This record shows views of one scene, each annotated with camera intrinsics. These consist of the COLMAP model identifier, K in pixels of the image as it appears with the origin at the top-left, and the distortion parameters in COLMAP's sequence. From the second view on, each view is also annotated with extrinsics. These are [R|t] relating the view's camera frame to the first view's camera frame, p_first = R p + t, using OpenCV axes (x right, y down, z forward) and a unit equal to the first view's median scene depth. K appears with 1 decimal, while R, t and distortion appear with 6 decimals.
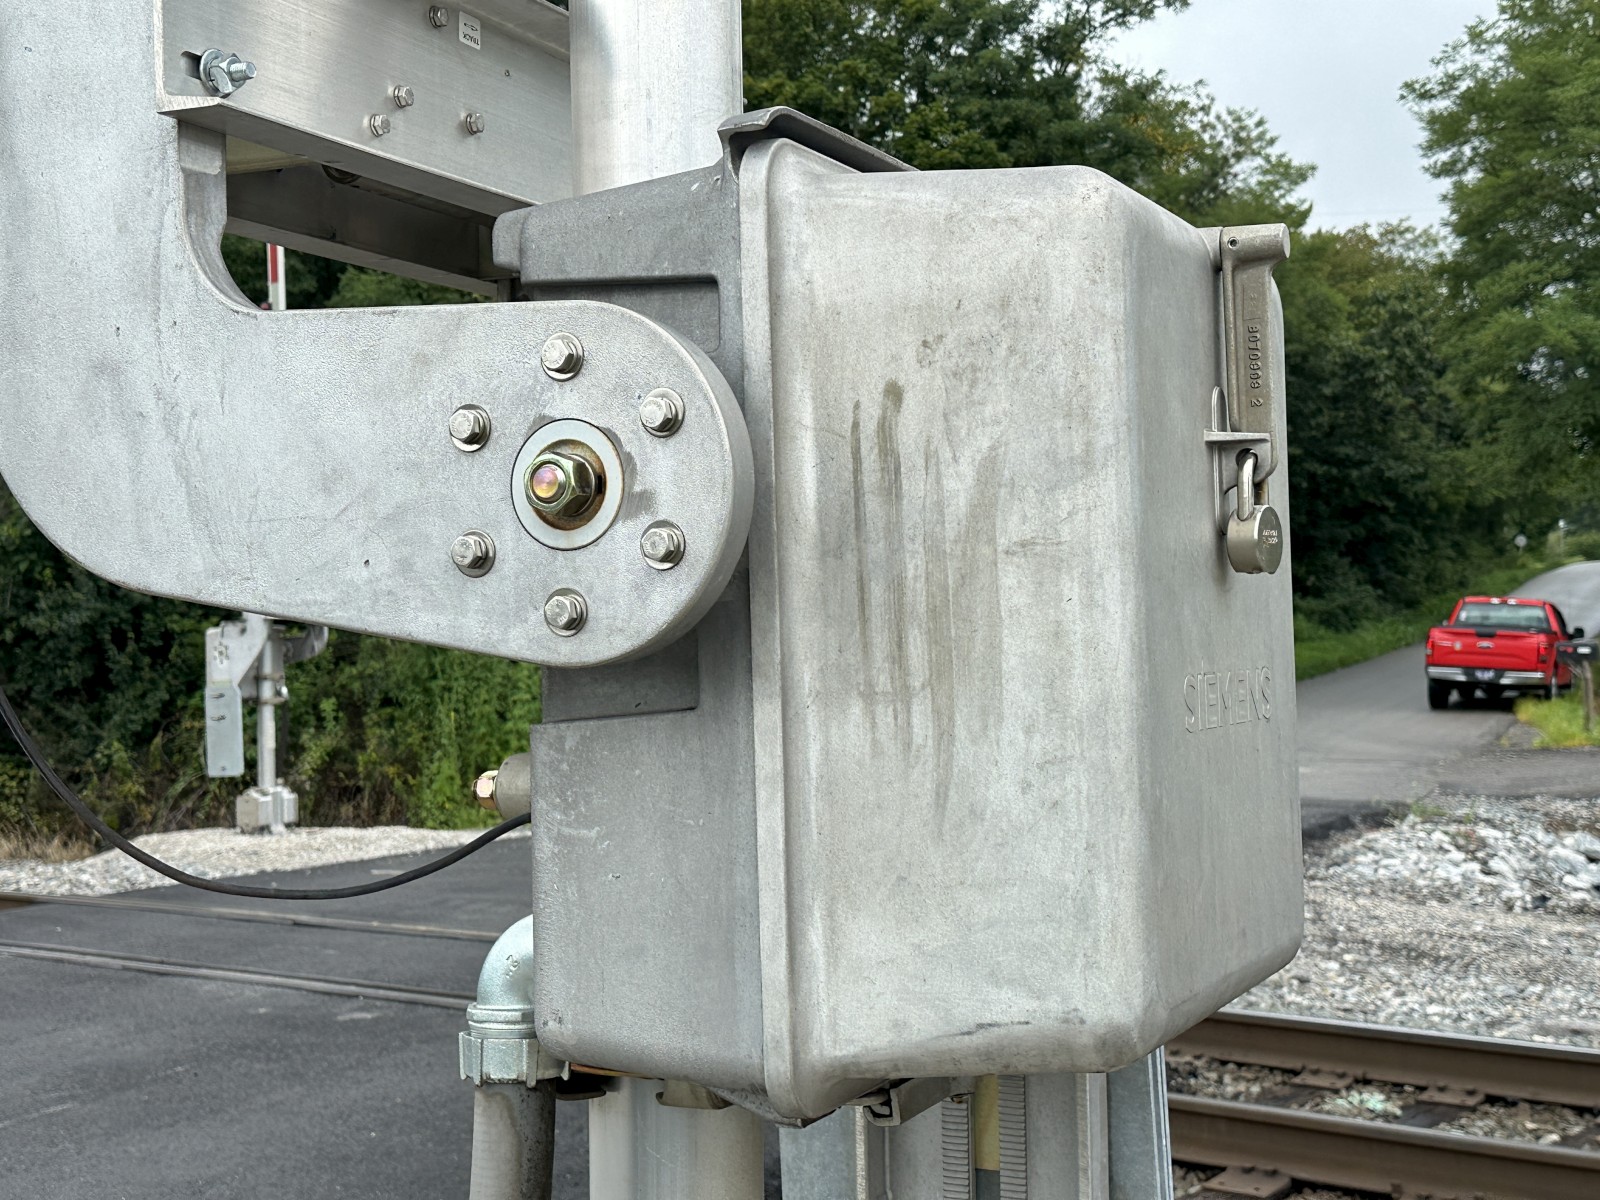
lens RADIAL K [[2144.1, 0, 800.0], [0, 2144.1, 600.0], [0, 0, 1]] dist [0.095680, -0.009041]
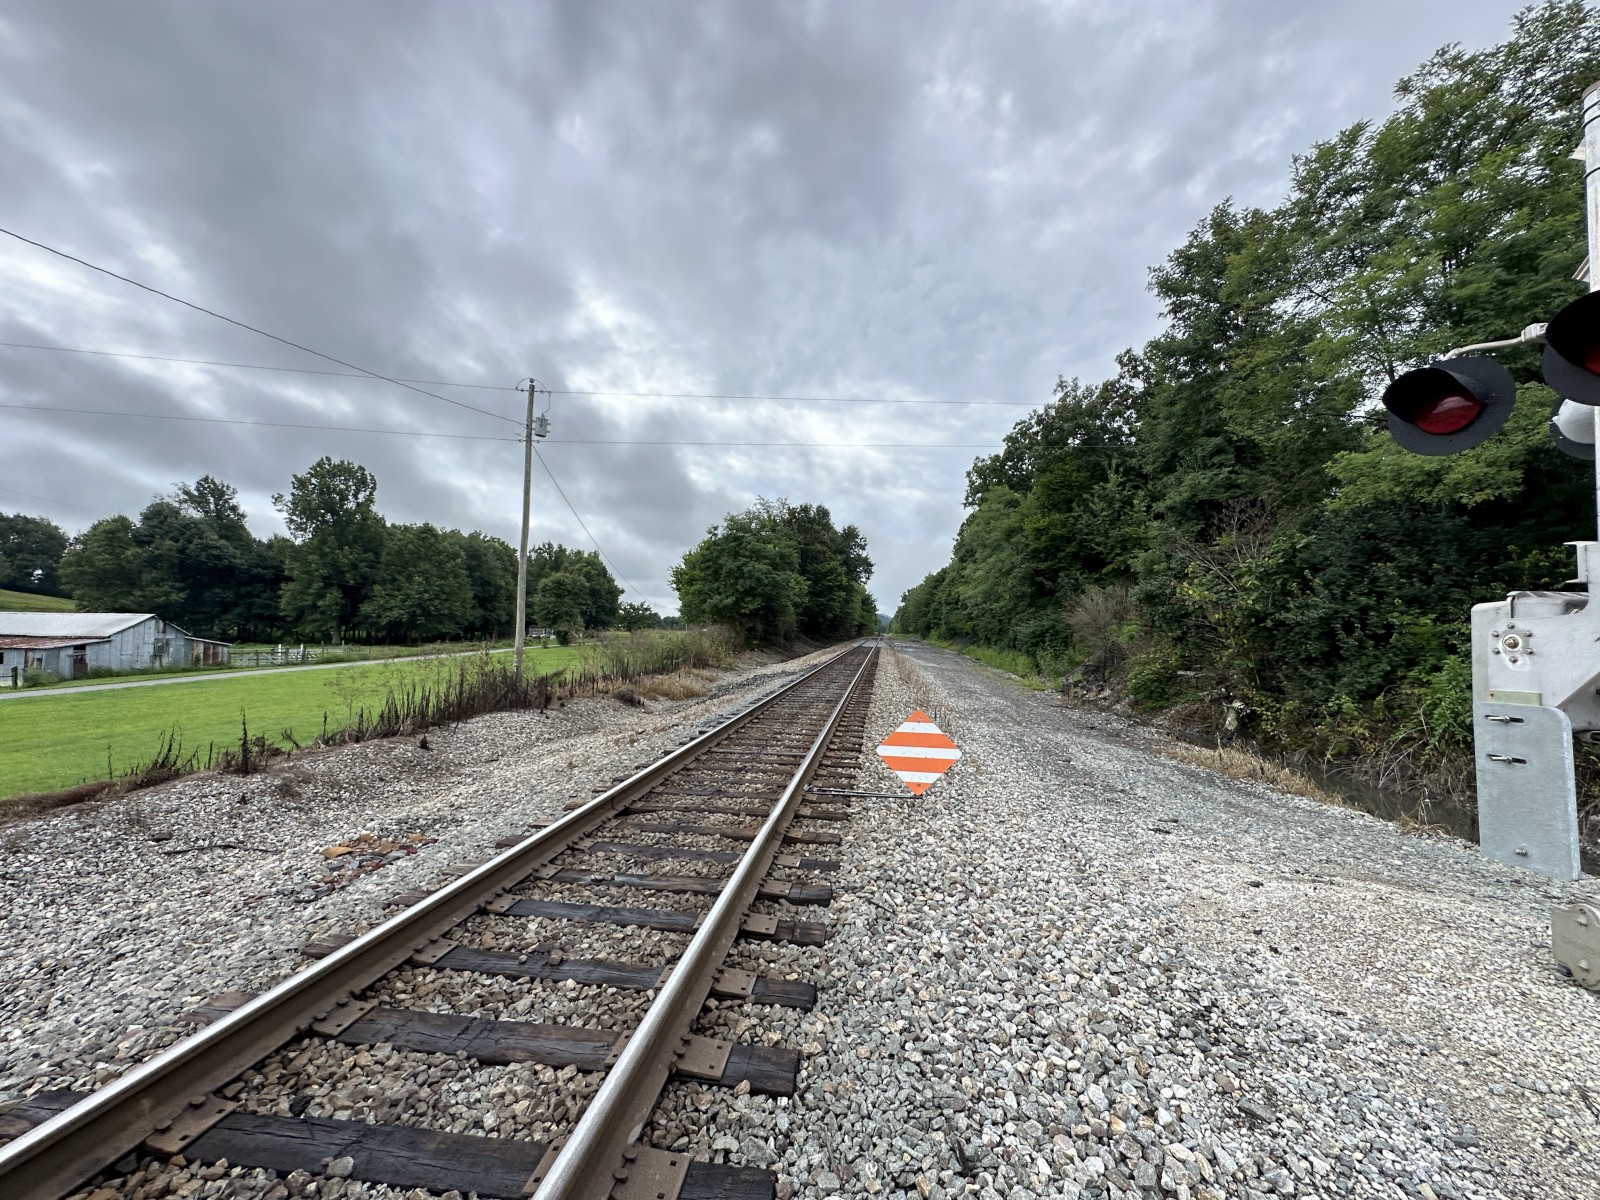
lens RADIAL K [[637.5, 0, 800.0], [0, 637.5, 600.0], [0, 0, 1]] dist [-0.003356, 0.001279]
pose [[0.513784, -0.002063, -0.857917, -0.106747], [-0.017039, 0.999775, -0.012608, 0.008830], [0.857751, 0.021096, 0.513633, 0.363841]]
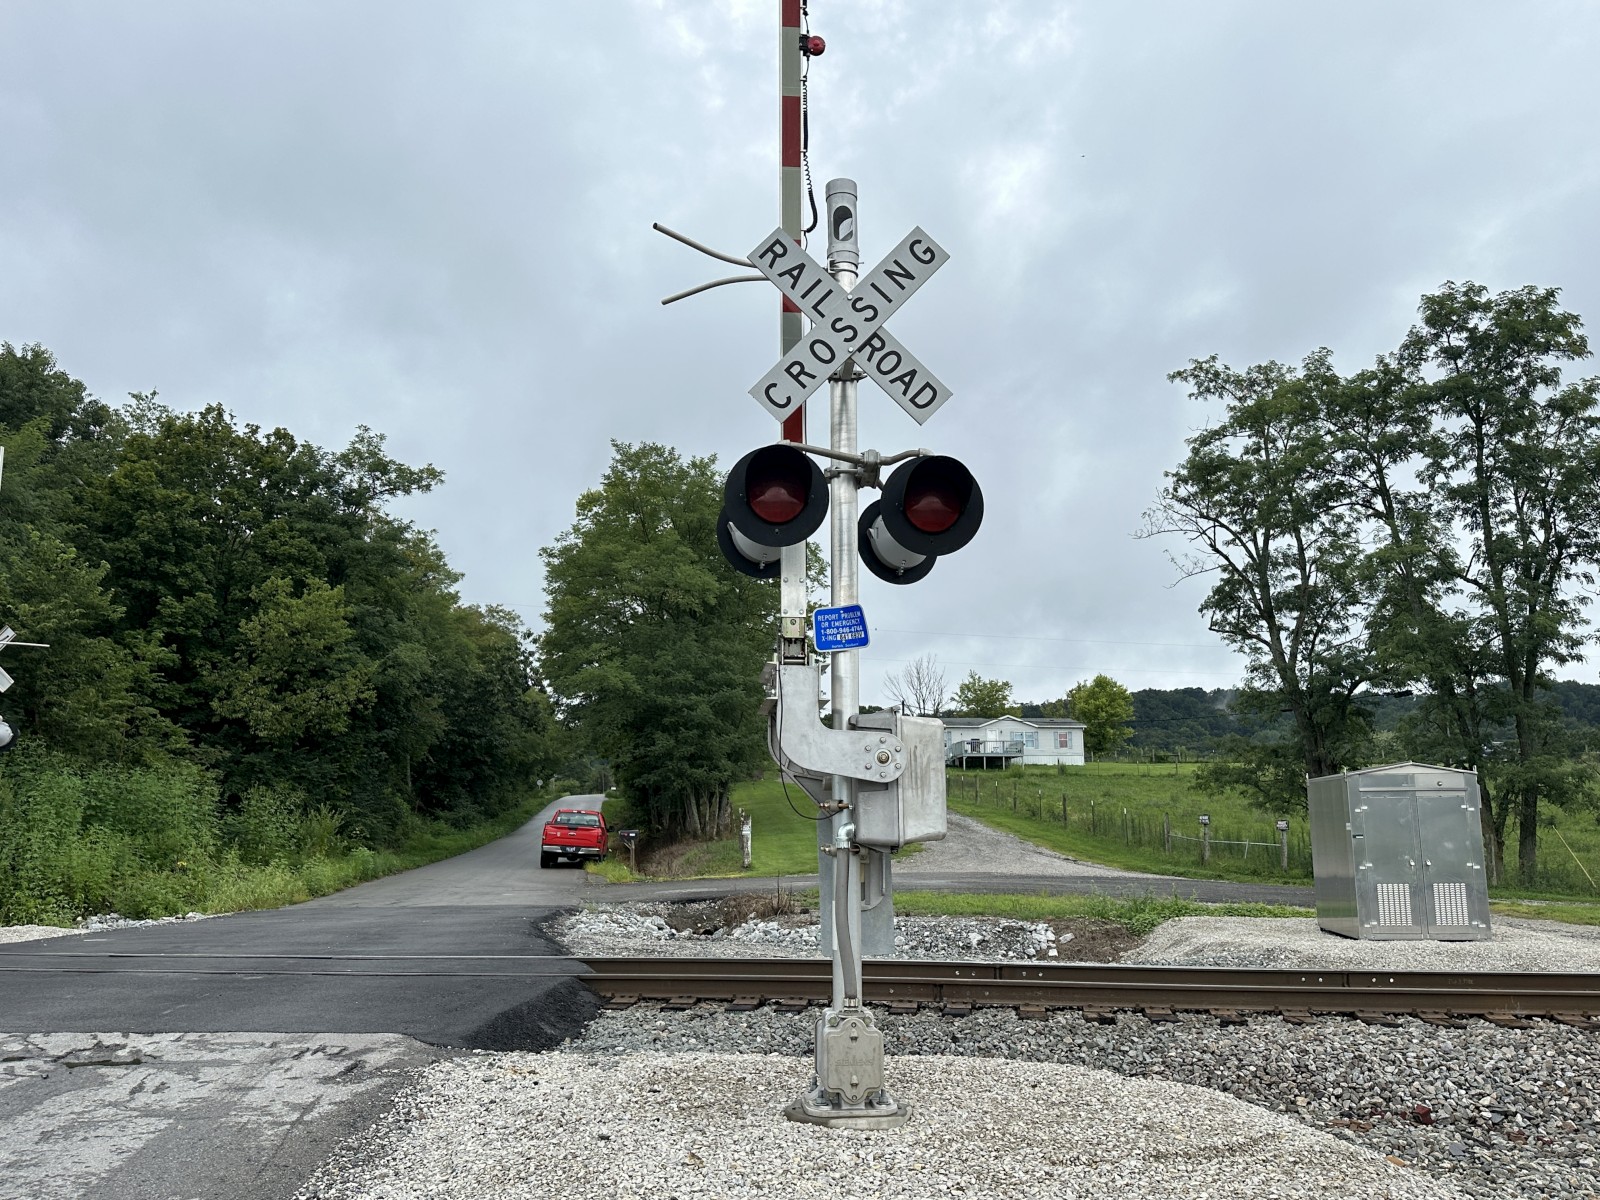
lens RADIAL K [[1221.5, 0, 808.8], [0, 1221.5, 607.2], [0, 0, 1]] dist [0.139105, -0.237732]
pose [[0.856075, 0.109688, 0.505079, -0.087940], [-0.024183, 0.984652, -0.172848, 0.005986], [-0.516286, 0.135756, 0.845588, -0.086900]]
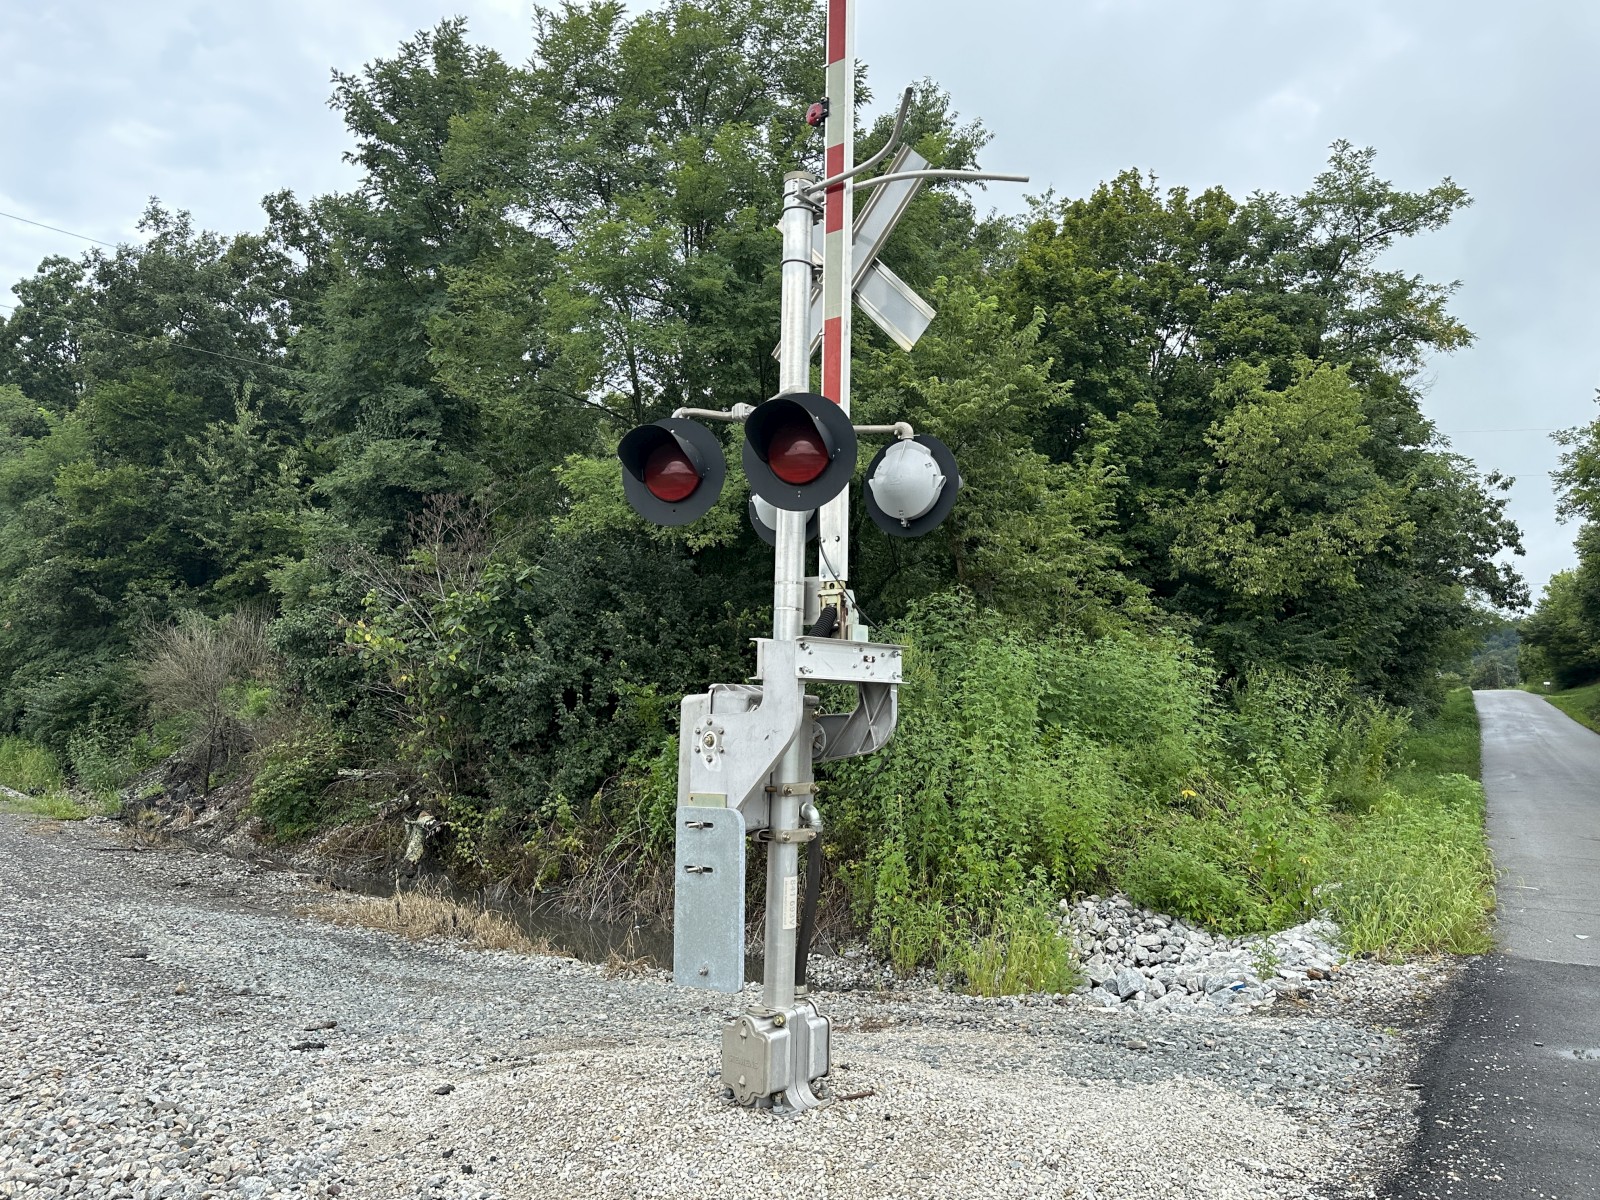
lens RADIAL K [[1195.5, 0, 806.9], [0, 1195.5, 622.7], [0, 0, 1]] dist [0.111016, -0.163067]
pose [[0.991165, 0.039201, -0.126712, -0.101276], [-0.046008, 0.997625, -0.051252, 0.004623], [0.124402, 0.056629, 0.990615, 0.345774]]
